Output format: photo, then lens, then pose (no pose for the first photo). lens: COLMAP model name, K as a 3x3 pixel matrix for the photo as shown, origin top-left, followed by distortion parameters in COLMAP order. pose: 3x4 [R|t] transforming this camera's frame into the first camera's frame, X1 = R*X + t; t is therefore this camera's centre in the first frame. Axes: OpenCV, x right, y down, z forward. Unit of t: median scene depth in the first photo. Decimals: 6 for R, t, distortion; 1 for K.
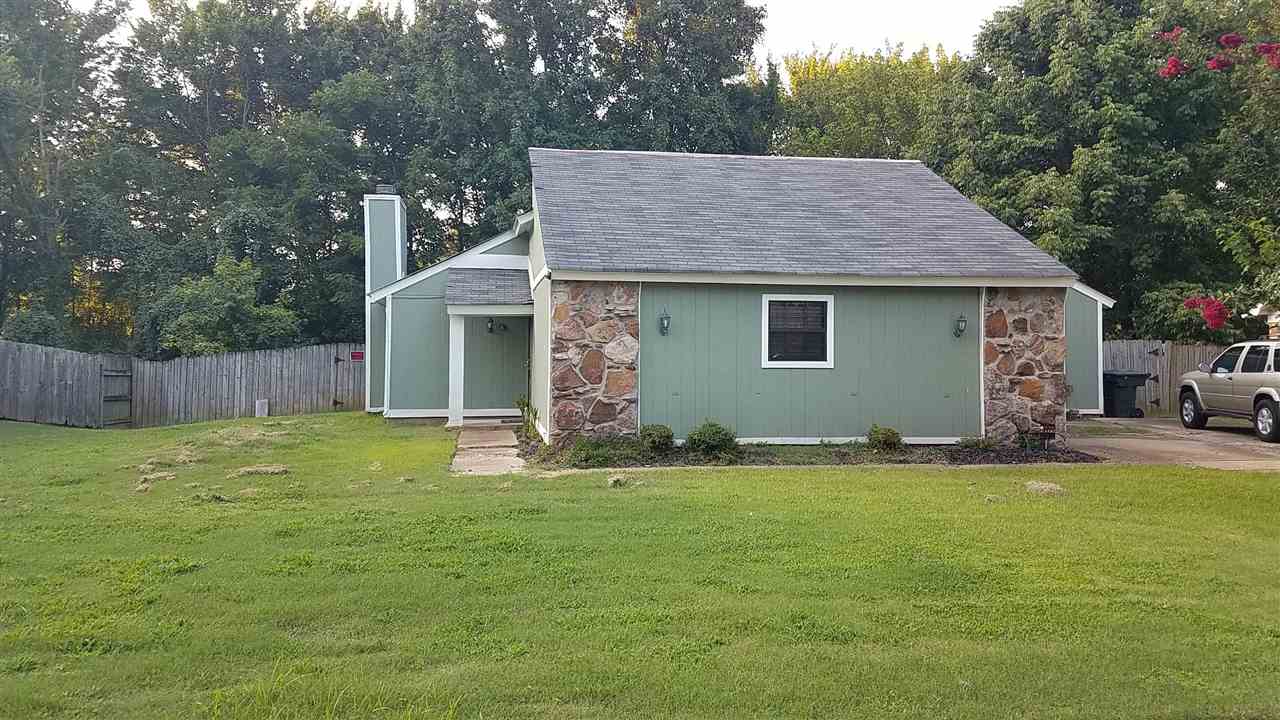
lens RADIAL K [[974.8, 0, 643.4], [0, 974.8, 333.4], [0, 0, 1]] dist [0.241076, -0.419659]
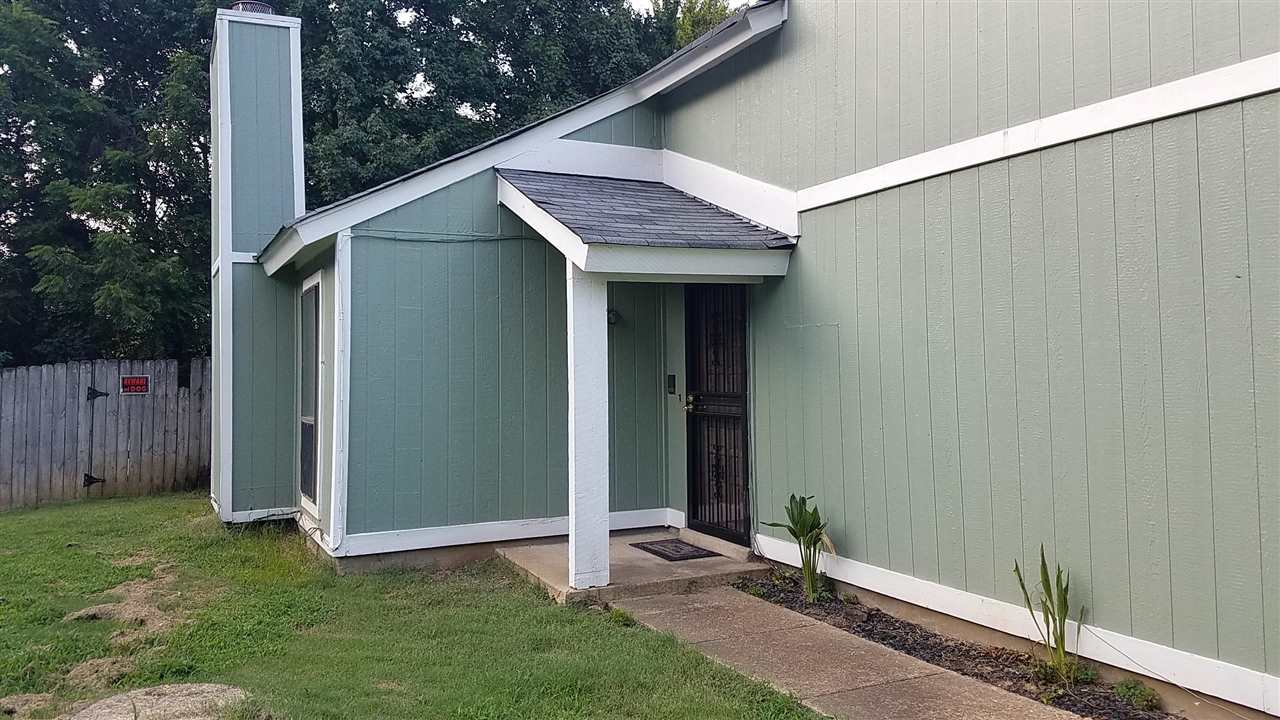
lens RADIAL K [[1007.8, 0, 643.3], [0, 1007.8, 347.3], [0, 0, 1]] dist [0.108403, -0.175449]
pose [[0.960966, -0.003519, 0.276643, -0.343508], [0.004707, 0.999982, -0.003631, 0.012229], [-0.276626, 0.004791, 0.960966, 0.798971]]
